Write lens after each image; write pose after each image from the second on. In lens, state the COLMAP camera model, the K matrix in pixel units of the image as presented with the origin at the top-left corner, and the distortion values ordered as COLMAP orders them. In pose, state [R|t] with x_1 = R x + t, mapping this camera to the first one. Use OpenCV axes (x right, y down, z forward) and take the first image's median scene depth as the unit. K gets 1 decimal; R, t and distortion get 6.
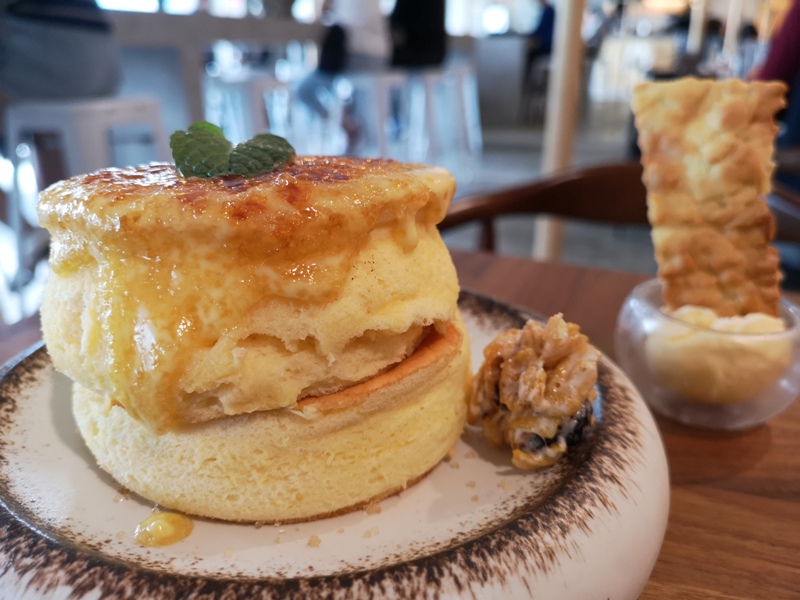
lens RADIAL K [[648.0, 0, 400.0], [0, 648.0, 300.0], [0, 0, 1]] dist [-0.026676, -0.008295]
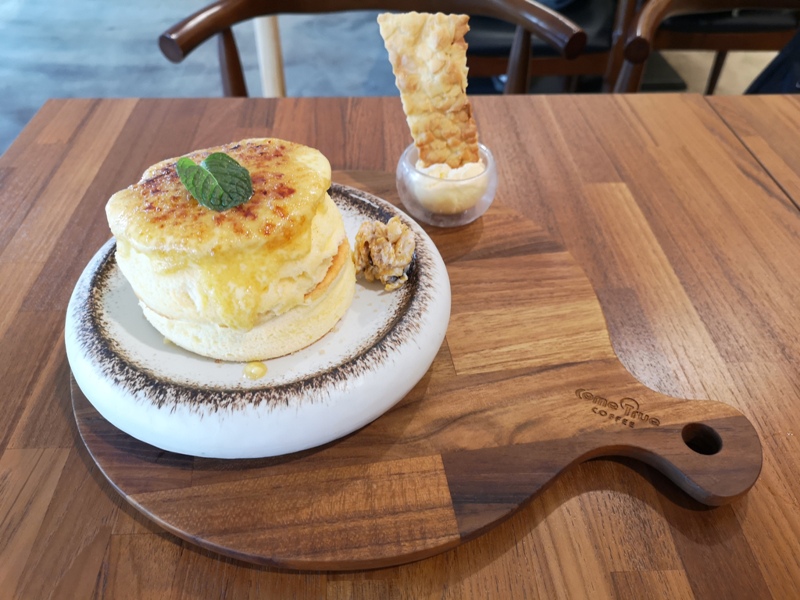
lens RADIAL K [[619.1, 0, 400.0], [0, 619.1, 300.0], [0, 0, 1]] dist [-0.004449, -0.006607]
pose [[0.893058, -0.306539, 0.329364, -0.531676], [0.159207, 0.899946, 0.405895, -0.616765], [-0.420832, -0.310051, 0.852507, -0.900188]]
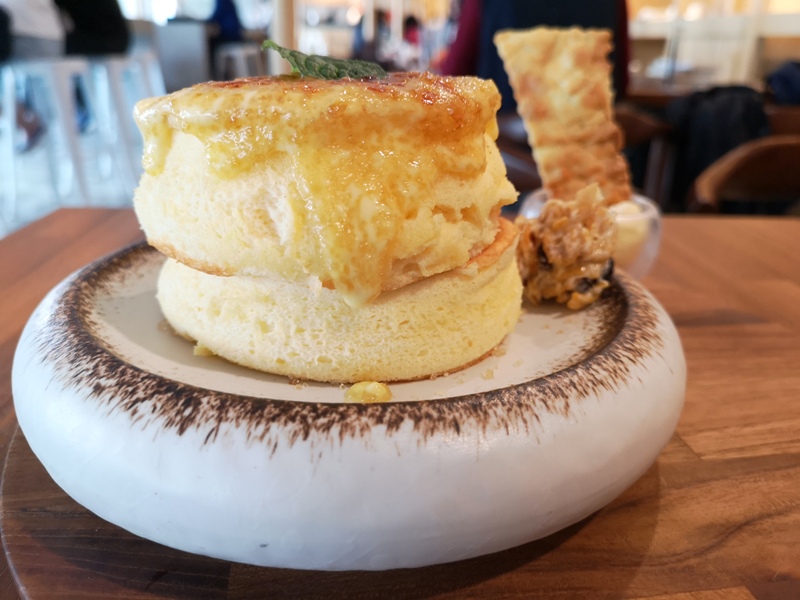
lens RADIAL K [[648.0, 0, 400.0], [0, 648.0, 300.0], [0, 0, 1]] dist [-0.026676, -0.008295]
pose [[0.897941, -0.150016, 0.413759, -0.737928], [0.142446, 0.988575, 0.049289, 0.143923], [-0.416426, 0.014680, 0.909051, -0.040861]]
